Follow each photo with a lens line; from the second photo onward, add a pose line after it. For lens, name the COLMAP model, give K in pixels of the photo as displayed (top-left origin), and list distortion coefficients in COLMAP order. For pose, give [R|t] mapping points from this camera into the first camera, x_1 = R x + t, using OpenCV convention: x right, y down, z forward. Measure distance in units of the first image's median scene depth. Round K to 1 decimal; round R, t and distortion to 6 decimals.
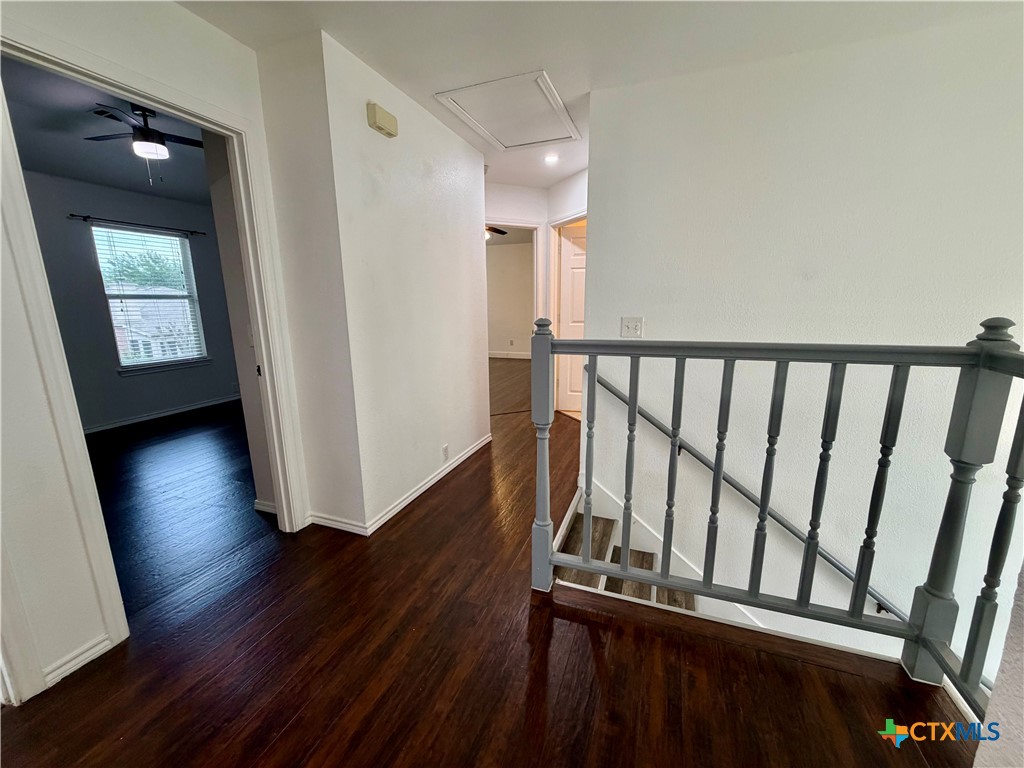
lens RADIAL K [[409.5, 0, 509.9], [0, 409.5, 382.7], [0, 0, 1]] dist [-0.000757, 0.000292]
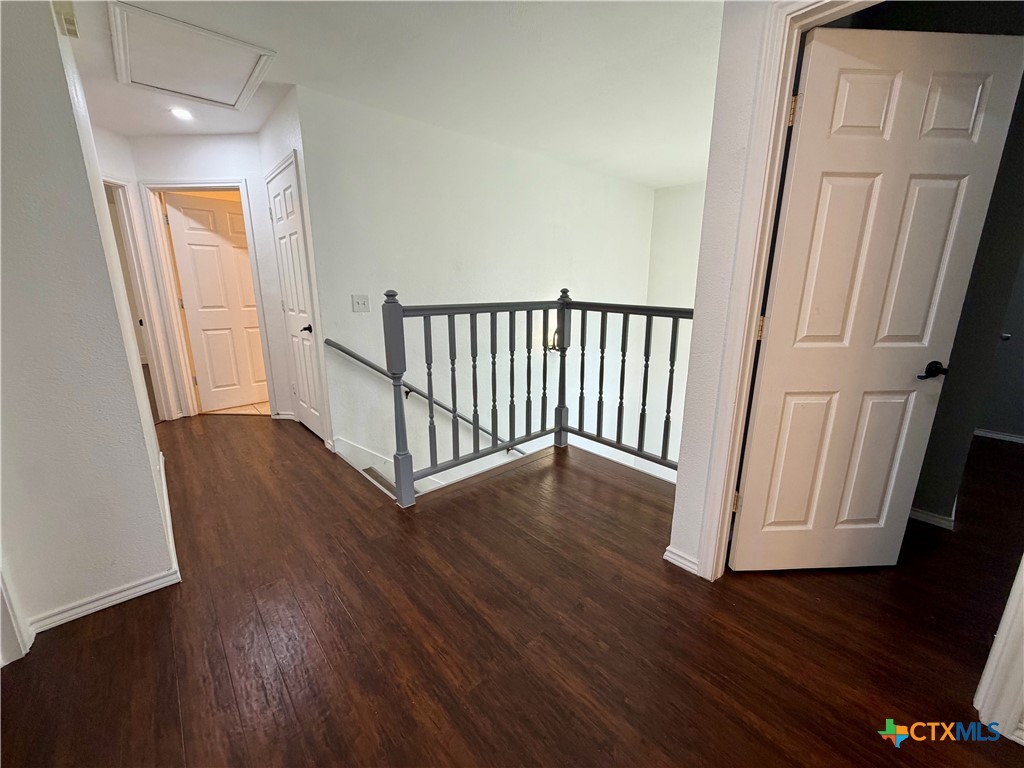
lens RADIAL K [[409.5, 0, 509.8], [0, 409.5, 381.6], [0, 0, 1]] dist [-0.000757, 0.000292]
pose [[0.463365, -0.187792, 0.866041, -1.111579], [0.169670, 0.978009, 0.121291, 0.036124], [-0.869773, 0.090739, 0.485037, 0.098373]]
